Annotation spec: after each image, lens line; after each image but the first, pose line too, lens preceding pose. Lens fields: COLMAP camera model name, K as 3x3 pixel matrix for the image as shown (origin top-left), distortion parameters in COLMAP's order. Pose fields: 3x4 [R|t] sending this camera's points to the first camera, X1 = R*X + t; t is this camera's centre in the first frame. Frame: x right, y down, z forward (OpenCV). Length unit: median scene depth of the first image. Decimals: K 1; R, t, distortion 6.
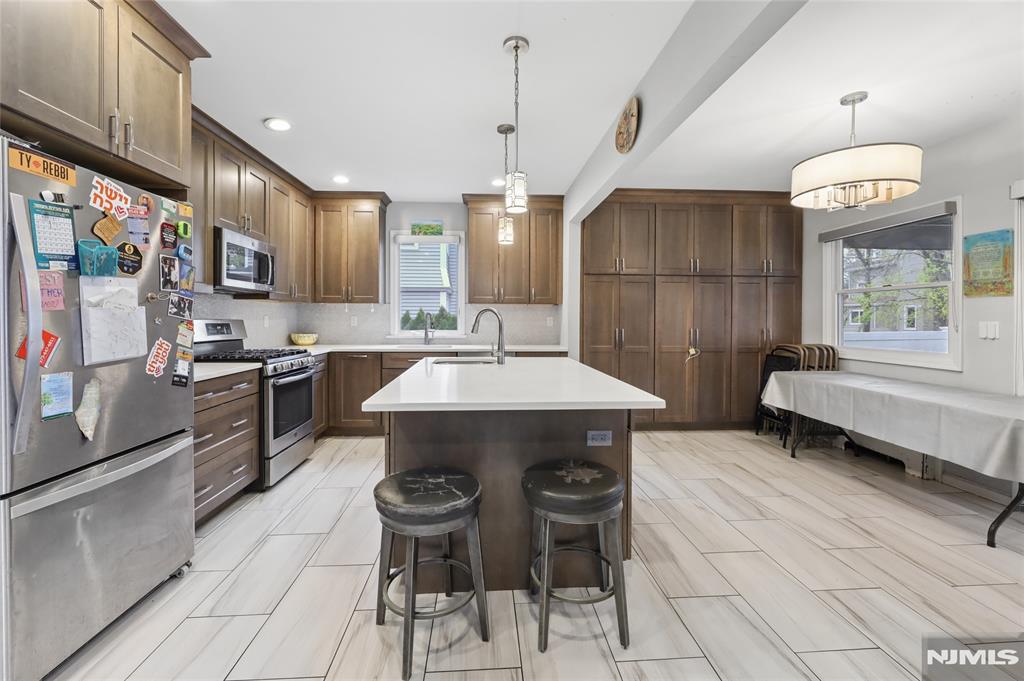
lens RADIAL K [[421.0, 0, 513.6], [0, 421.0, 316.4], [0, 0, 1]] dist [-0.002109, -0.000161]
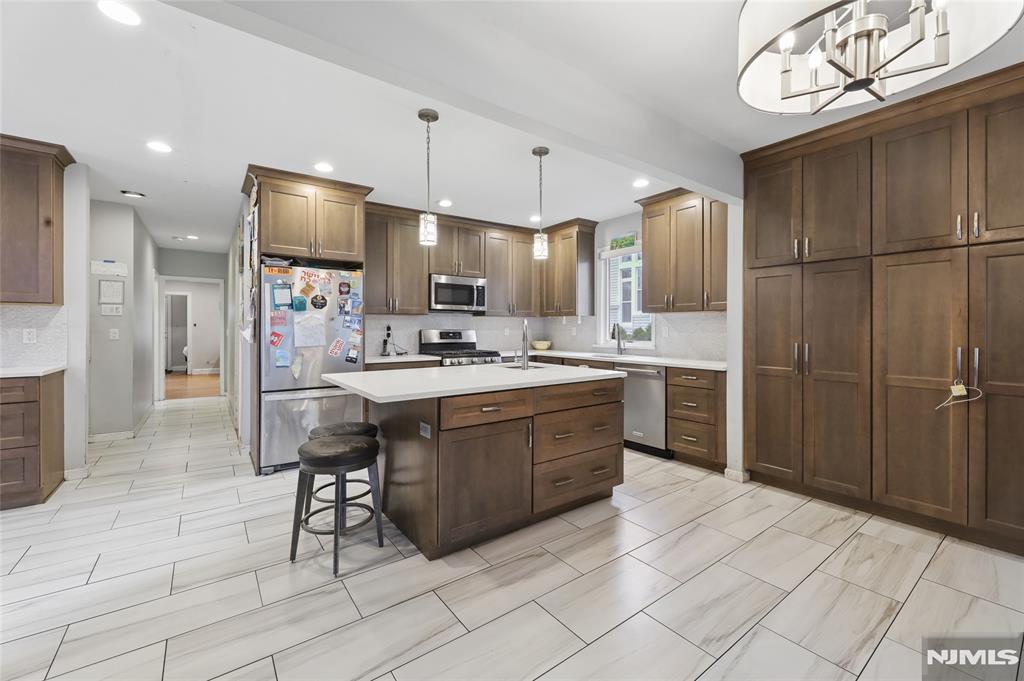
lens RADIAL K [[418.2, 0, 512.3], [0, 418.2, 326.2], [0, 0, 1]] dist [0.001016, -0.000009]
pose [[0.541112, -0.007393, -0.840918, 0.800985], [0.004617, 0.999972, -0.005821, 0.005082], [0.840938, -0.000733, 0.541131, 0.349176]]
